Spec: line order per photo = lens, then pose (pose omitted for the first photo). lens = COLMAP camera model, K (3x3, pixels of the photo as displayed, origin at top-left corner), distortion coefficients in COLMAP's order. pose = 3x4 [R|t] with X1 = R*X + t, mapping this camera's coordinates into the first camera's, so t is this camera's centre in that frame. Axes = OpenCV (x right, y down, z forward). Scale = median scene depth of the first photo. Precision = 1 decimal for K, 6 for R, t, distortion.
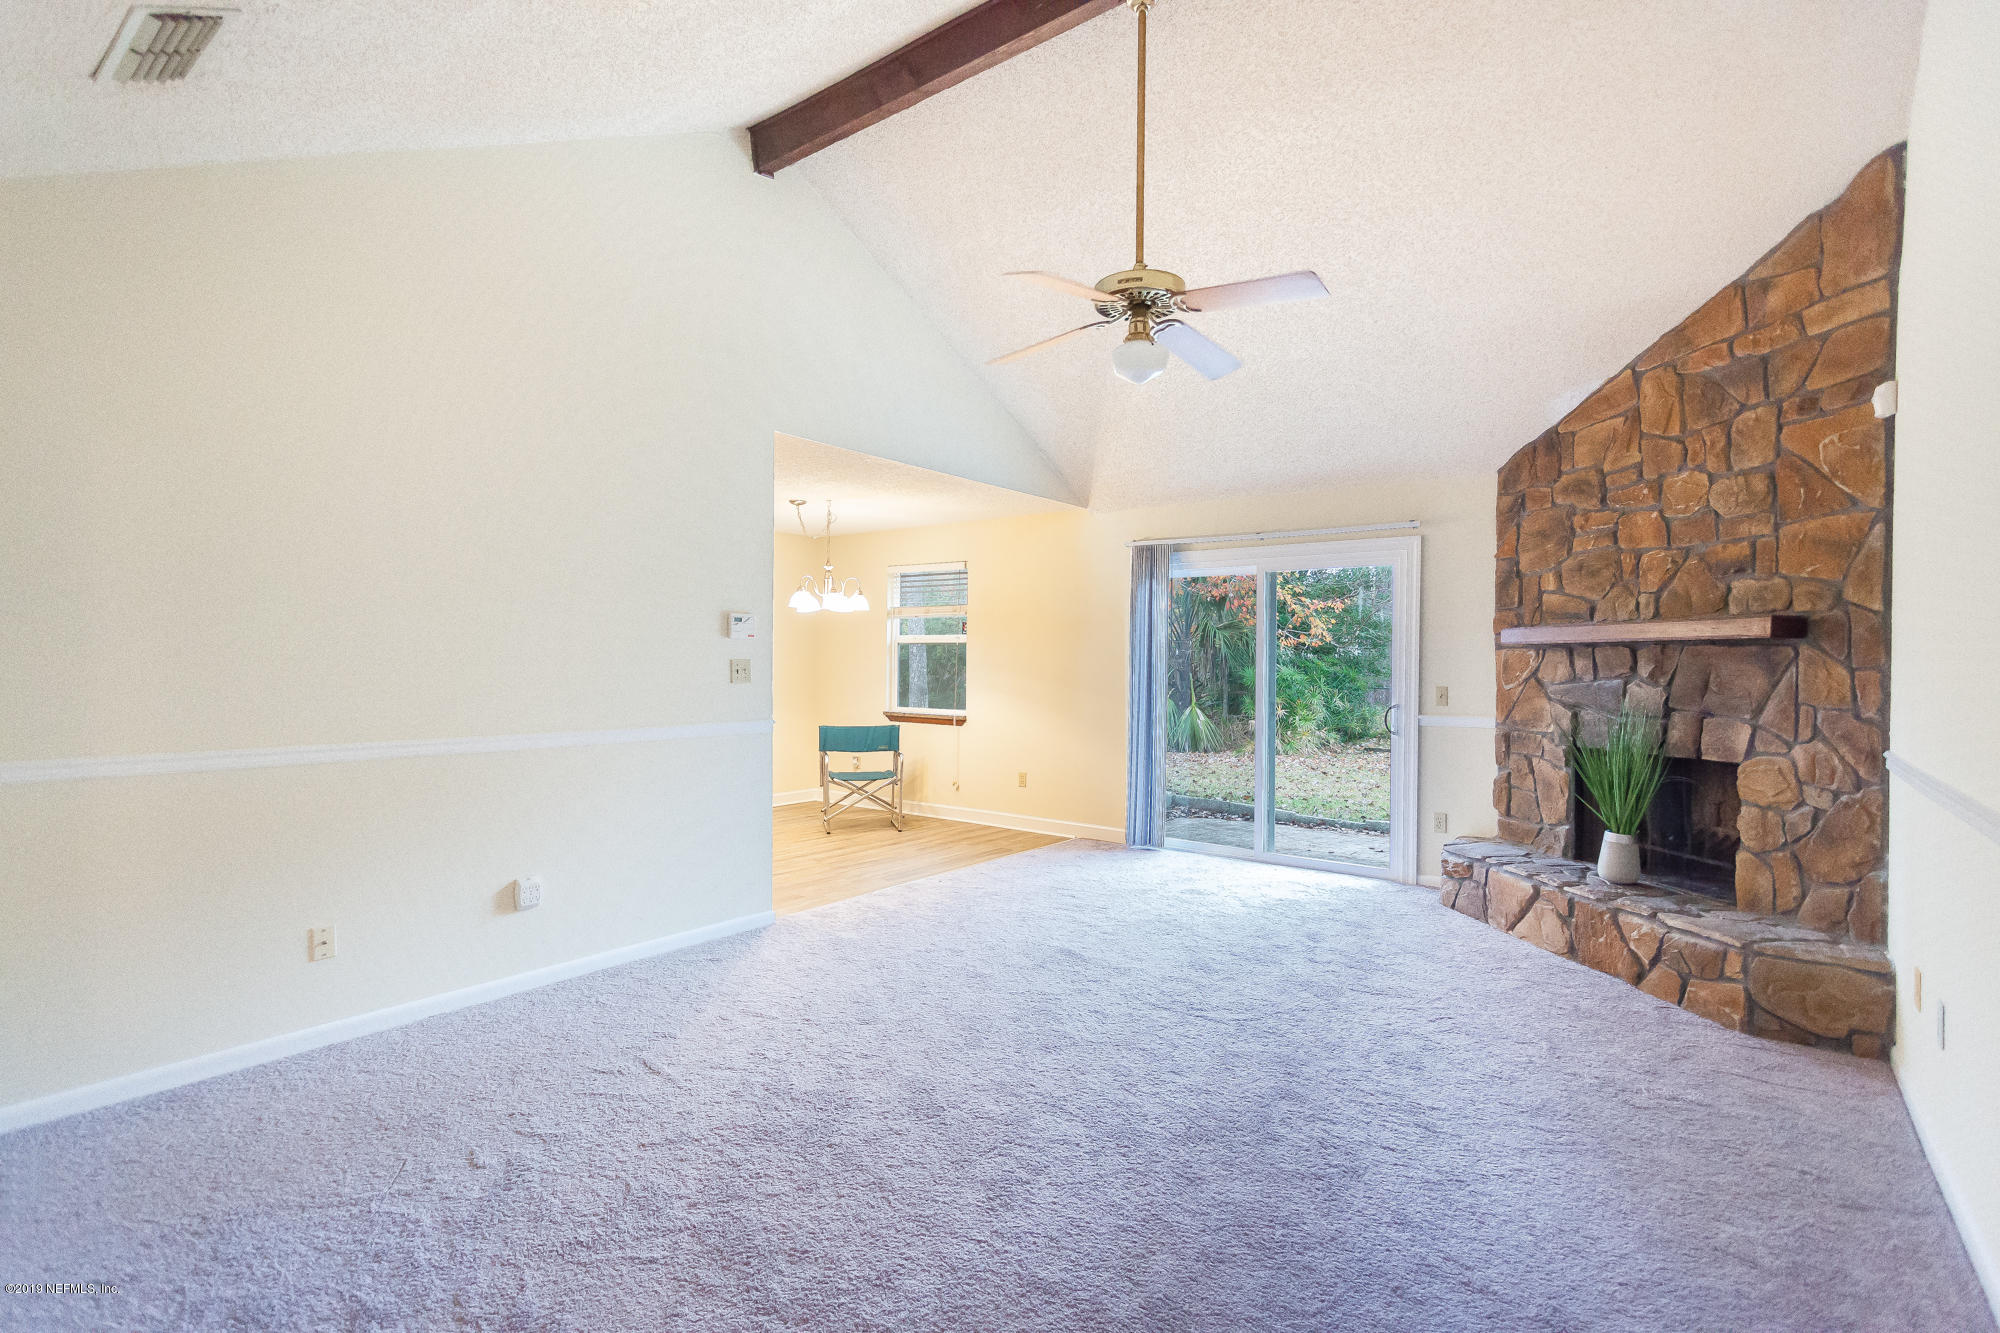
lens RADIAL K [[962.1, 0, 997.9], [0, 962.1, 663.0], [0, 0, 1]] dist [-0.002581, 0.000259]
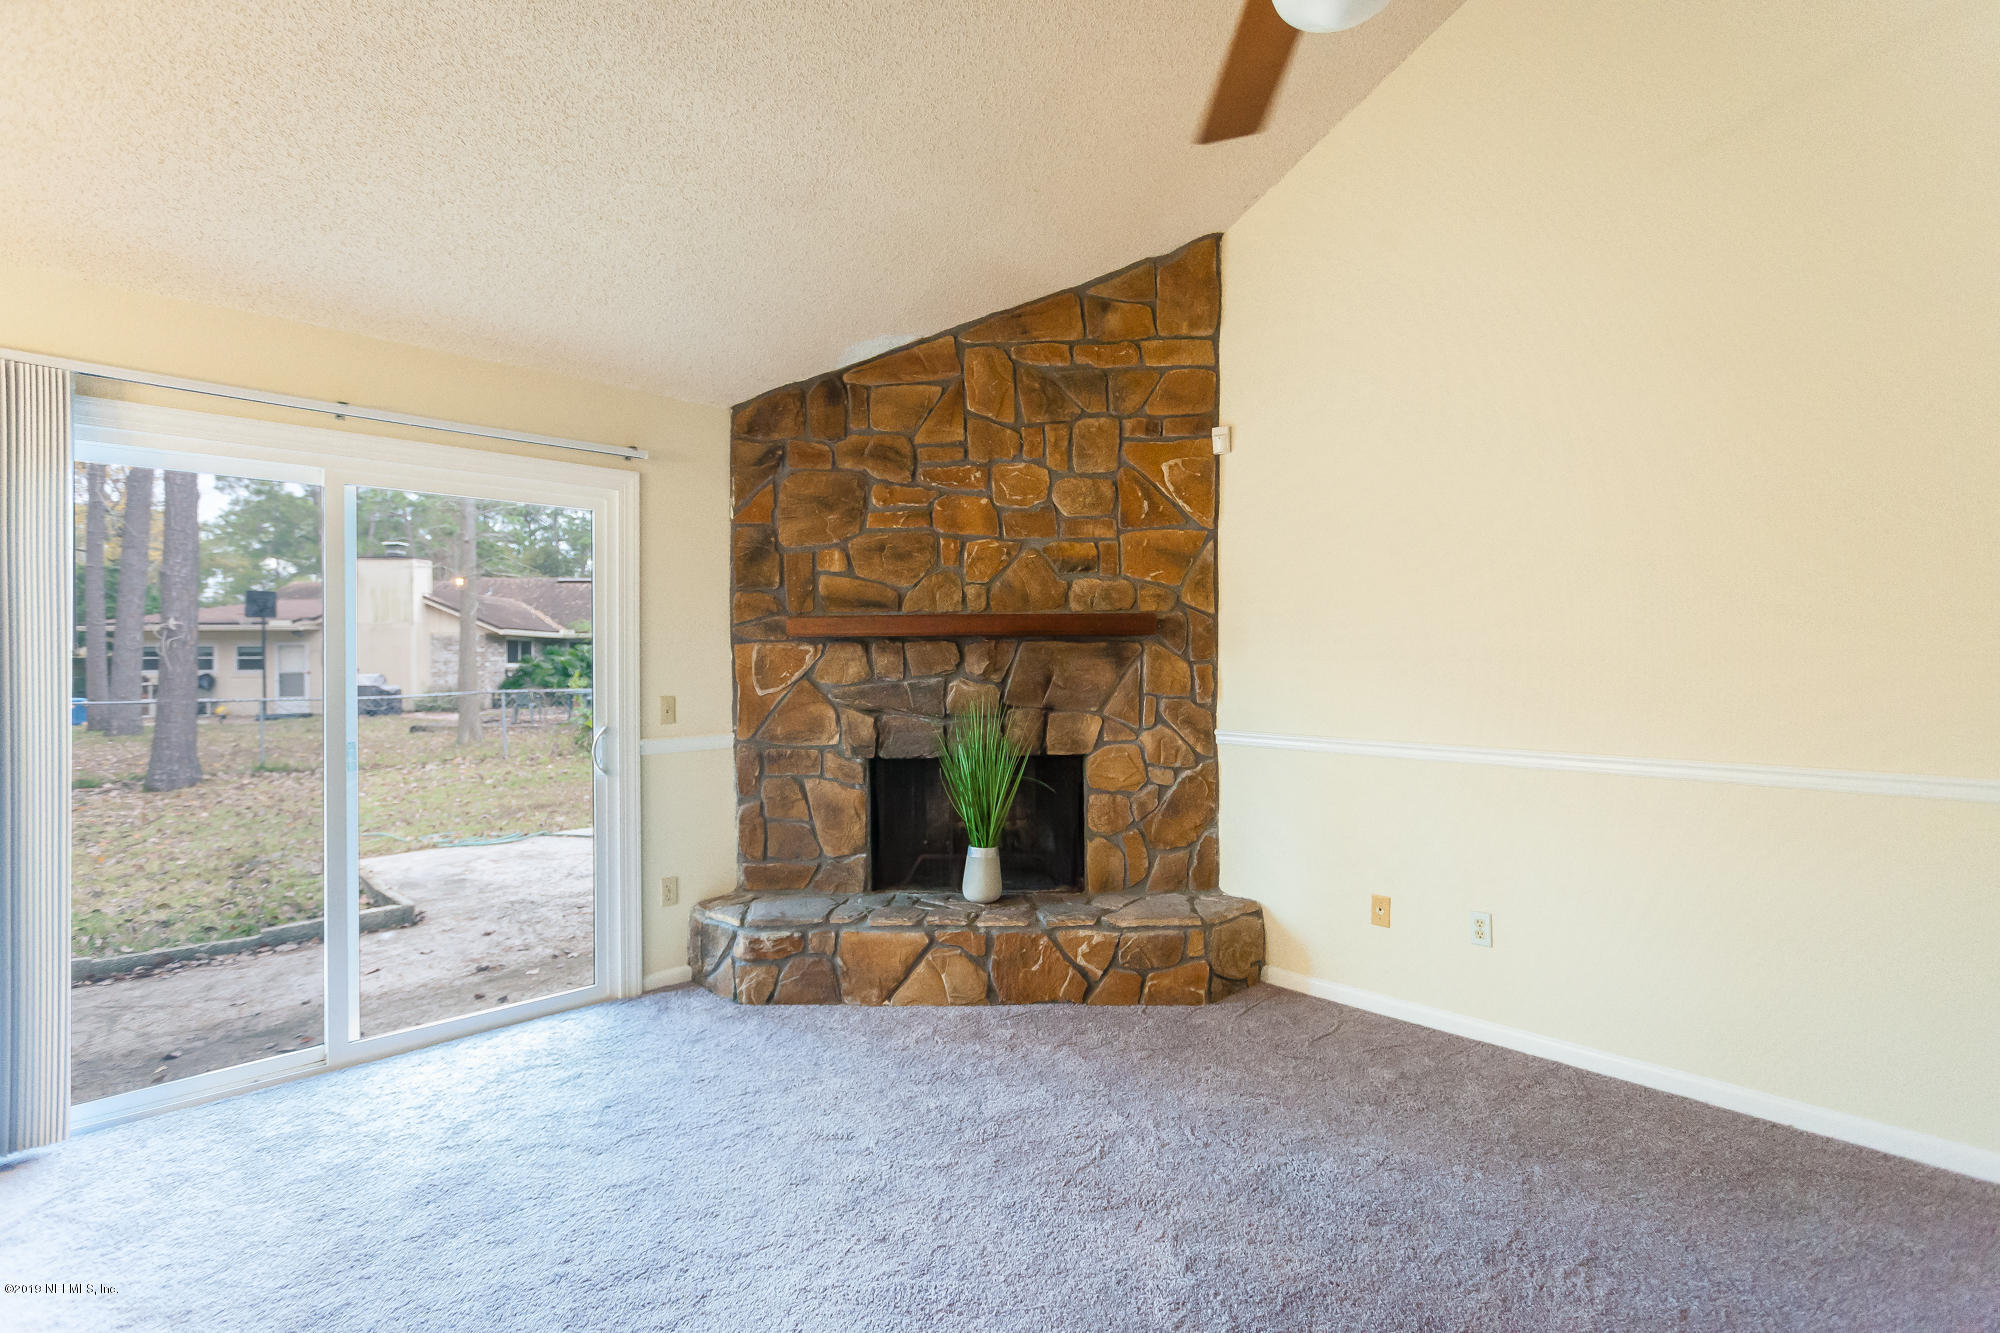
lens RADIAL K [[962.1, 0, 998.8], [0, 962.1, 661.5], [0, 0, 1]] dist [-0.002581, 0.000259]
pose [[0.141969, -0.007646, 0.989842, -0.268159], [0.009099, 0.999938, 0.006419, -0.003734], [-0.989829, 0.008096, 0.142030, 0.925338]]
